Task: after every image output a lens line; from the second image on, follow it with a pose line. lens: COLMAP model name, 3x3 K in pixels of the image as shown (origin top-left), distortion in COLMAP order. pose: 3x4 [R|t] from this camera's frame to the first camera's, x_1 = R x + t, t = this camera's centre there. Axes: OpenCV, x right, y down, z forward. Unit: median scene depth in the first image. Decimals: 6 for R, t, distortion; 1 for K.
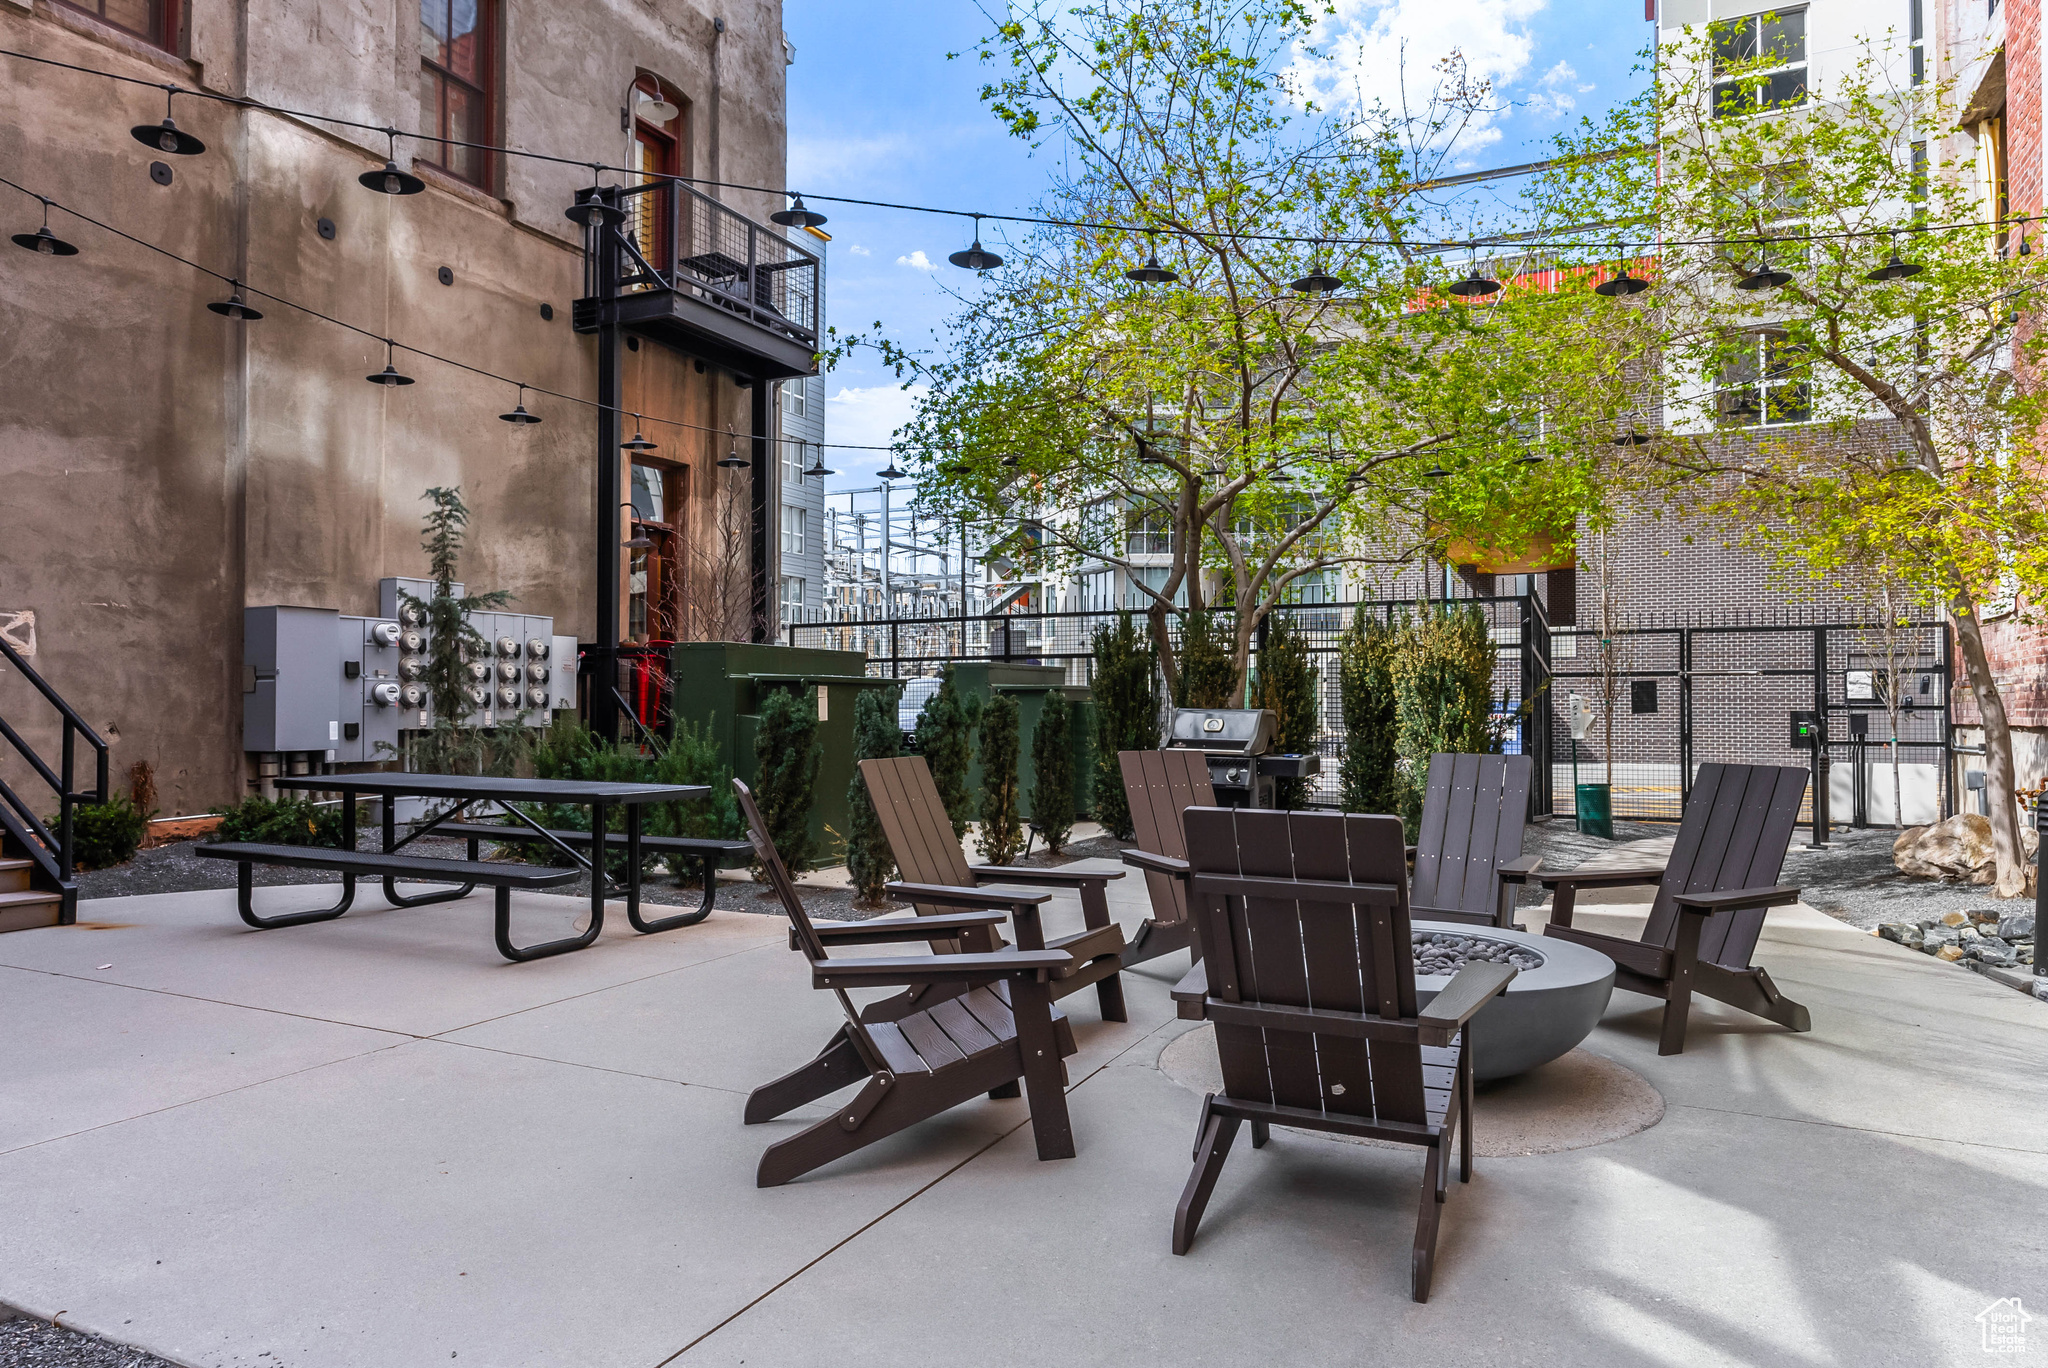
lens RADIAL K [[1310.7, 0, 1026.7], [0, 1310.7, 674.8], [0, 0, 1]] dist [0.001242, -0.001714]
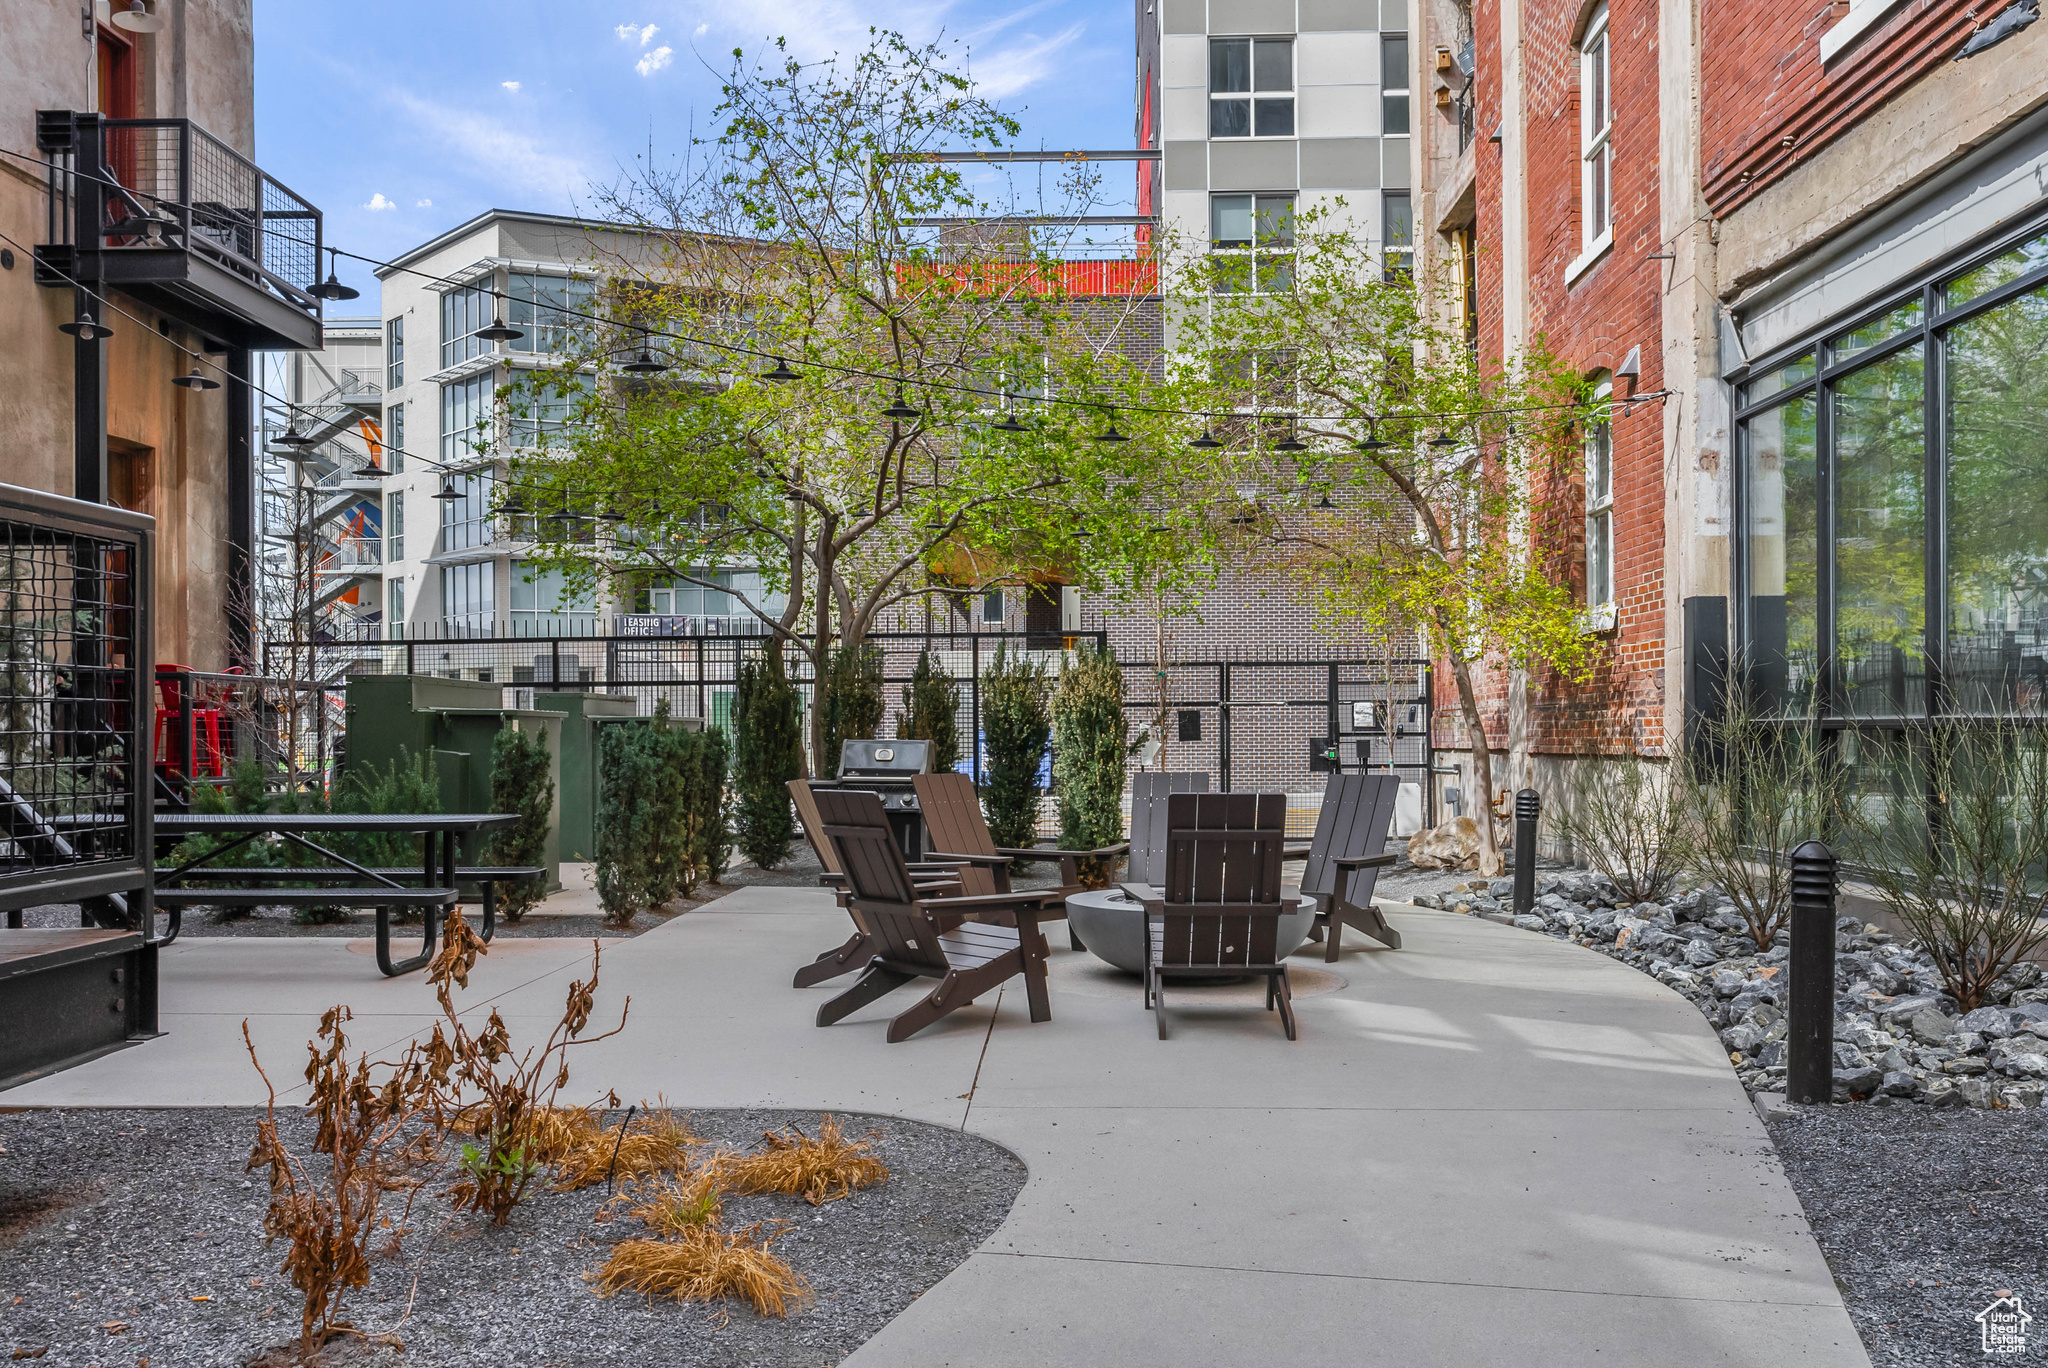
lens RADIAL K [[1715.7, 0, 1021.9], [0, 1715.7, 694.7], [0, 0, 1]] dist [0.004748, 0.008731]
pose [[0.918614, 0.002341, 0.395149, -0.227140], [-0.002315, 0.999997, -0.000544, -0.007823], [-0.395149, -0.000415, 0.918617, -0.250824]]
